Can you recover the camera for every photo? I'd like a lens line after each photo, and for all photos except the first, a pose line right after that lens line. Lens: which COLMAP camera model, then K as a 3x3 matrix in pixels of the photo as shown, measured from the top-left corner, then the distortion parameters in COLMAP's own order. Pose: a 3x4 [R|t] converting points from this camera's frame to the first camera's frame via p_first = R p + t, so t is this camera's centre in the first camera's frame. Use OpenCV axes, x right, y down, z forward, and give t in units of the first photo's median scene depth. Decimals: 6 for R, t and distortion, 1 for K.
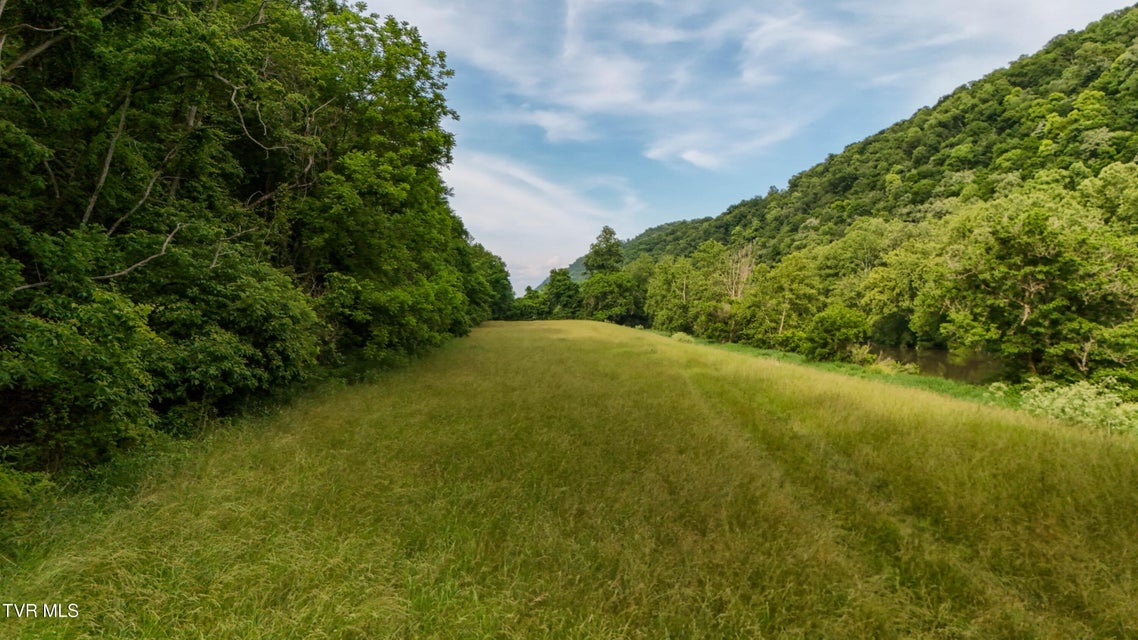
lens RADIAL K [[913.3, 0, 575.6], [0, 913.3, 320.1], [0, 0, 1]] dist [0.073084, -0.053255]
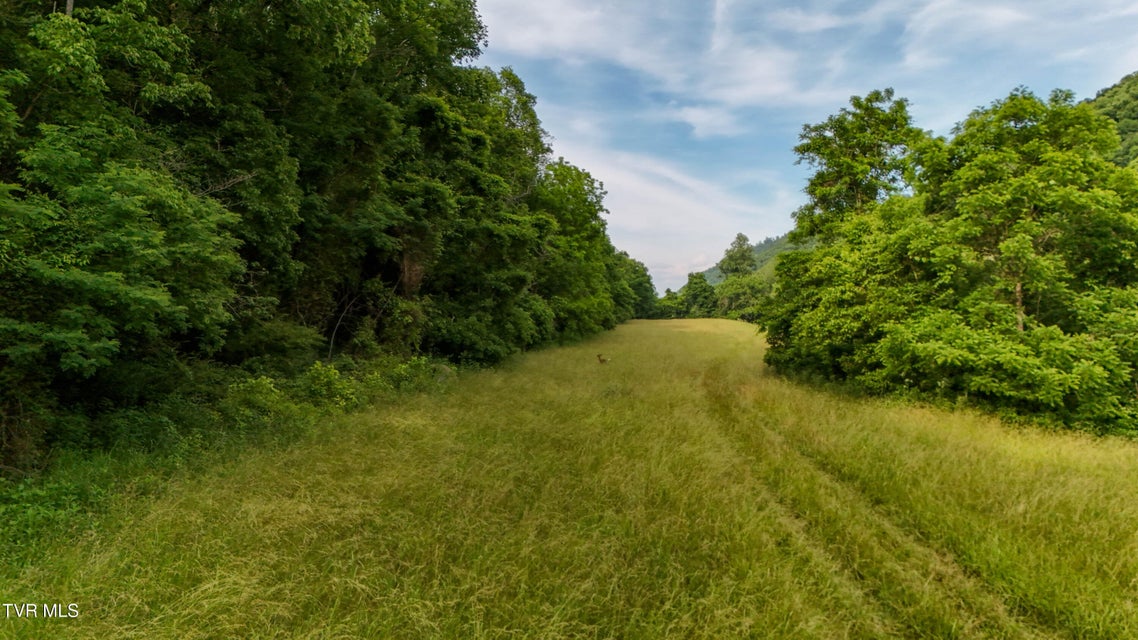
lens RADIAL K [[913.3, 0, 549.8], [0, 913.3, 322.2], [0, 0, 1]] dist [0.073084, -0.053255]
pose [[0.982478, 0.000227, -0.186380, 0.014627], [0.000359, 0.999995, 0.003112, 0.000538], [0.186380, -0.003125, 0.982473, -0.124409]]
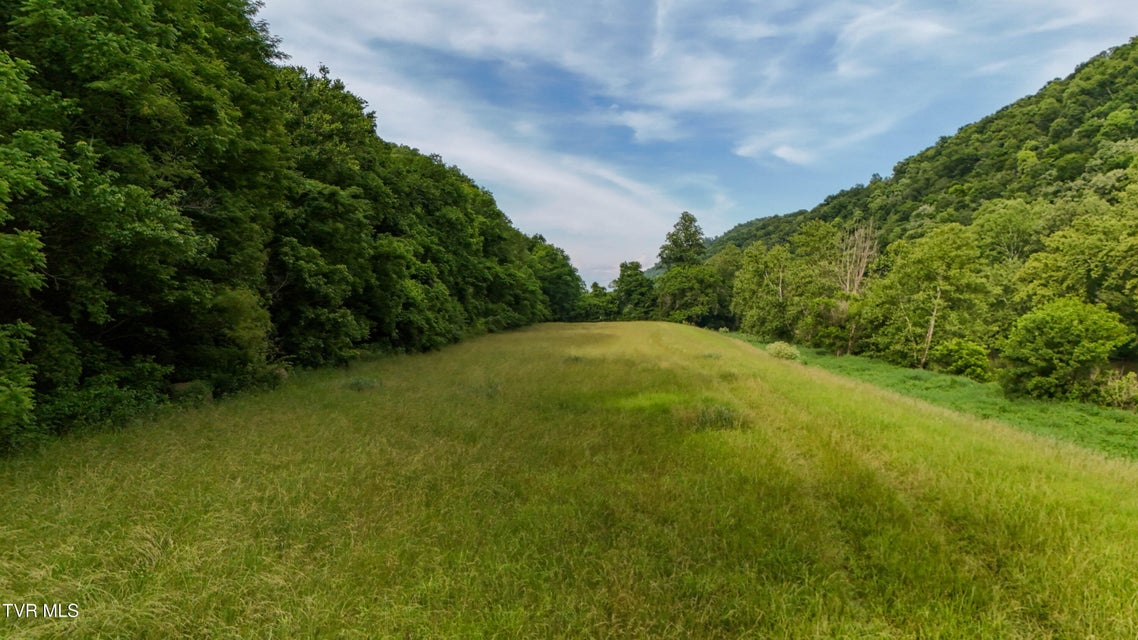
lens RADIAL K [[913.3, 0, 568.3], [0, 913.3, 313.2], [0, 0, 1]] dist [0.073084, -0.053255]
pose [[0.994500, -0.001876, -0.104720, 0.014164], [0.001056, 0.999968, -0.007883, -0.001057], [0.104732, 0.007729, 0.994470, 0.136506]]
